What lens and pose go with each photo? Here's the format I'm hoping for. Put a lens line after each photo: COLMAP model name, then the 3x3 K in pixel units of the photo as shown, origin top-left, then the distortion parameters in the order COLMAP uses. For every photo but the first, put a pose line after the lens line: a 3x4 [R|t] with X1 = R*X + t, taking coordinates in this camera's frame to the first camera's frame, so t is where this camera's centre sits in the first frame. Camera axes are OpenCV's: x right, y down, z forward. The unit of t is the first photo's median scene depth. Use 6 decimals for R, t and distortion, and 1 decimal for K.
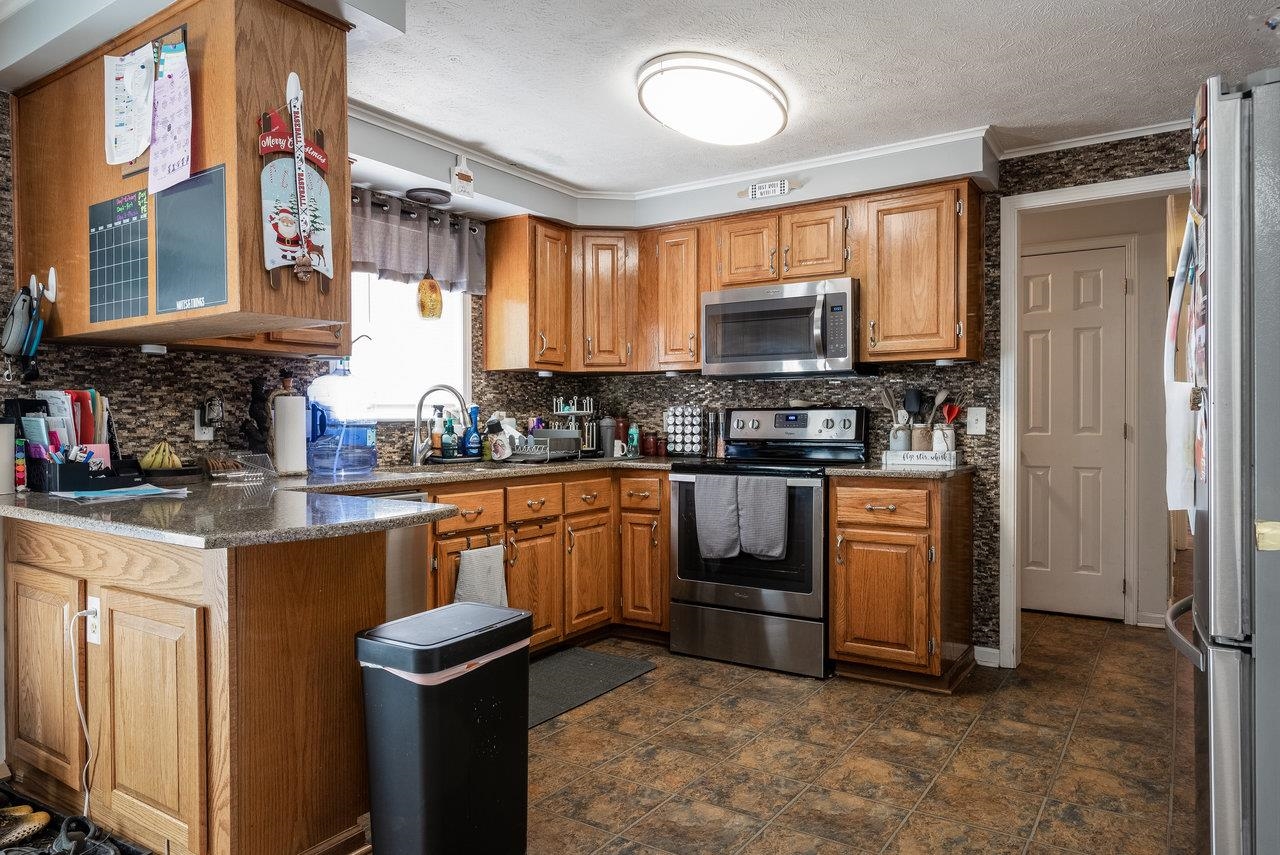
lens RADIAL K [[843.4, 0, 635.9], [0, 843.4, 428.7], [0, 0, 1]] dist [0.002104, -0.000638]
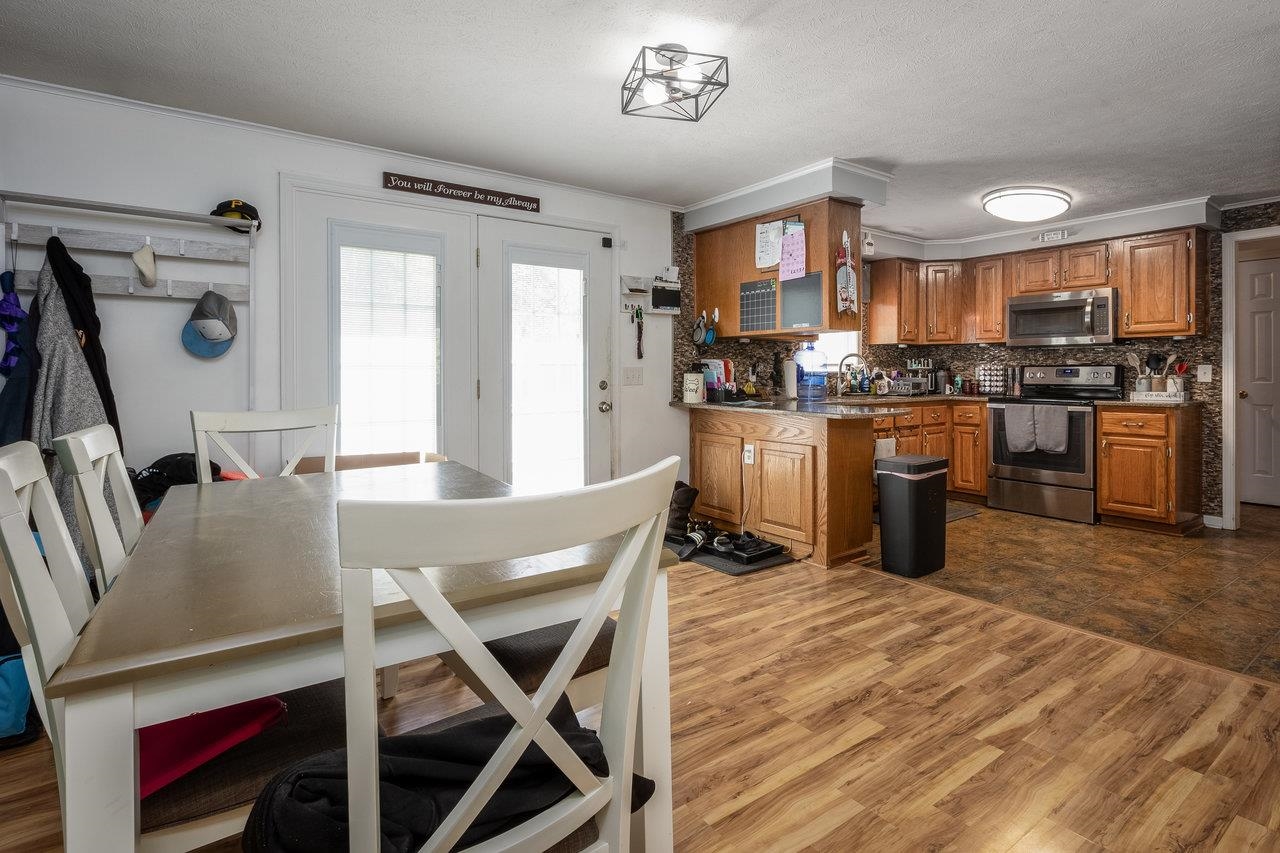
lens RADIAL K [[634.4, 0, 662.5], [0, 634.4, 372.3], [0, 0, 1]] dist [-0.000774, -0.000811]
pose [[0.937008, 0.001384, -0.349305, -0.138359], [-0.004745, 0.999950, -0.008767, 0.004264], [0.349276, 0.009872, 0.936968, -0.481841]]
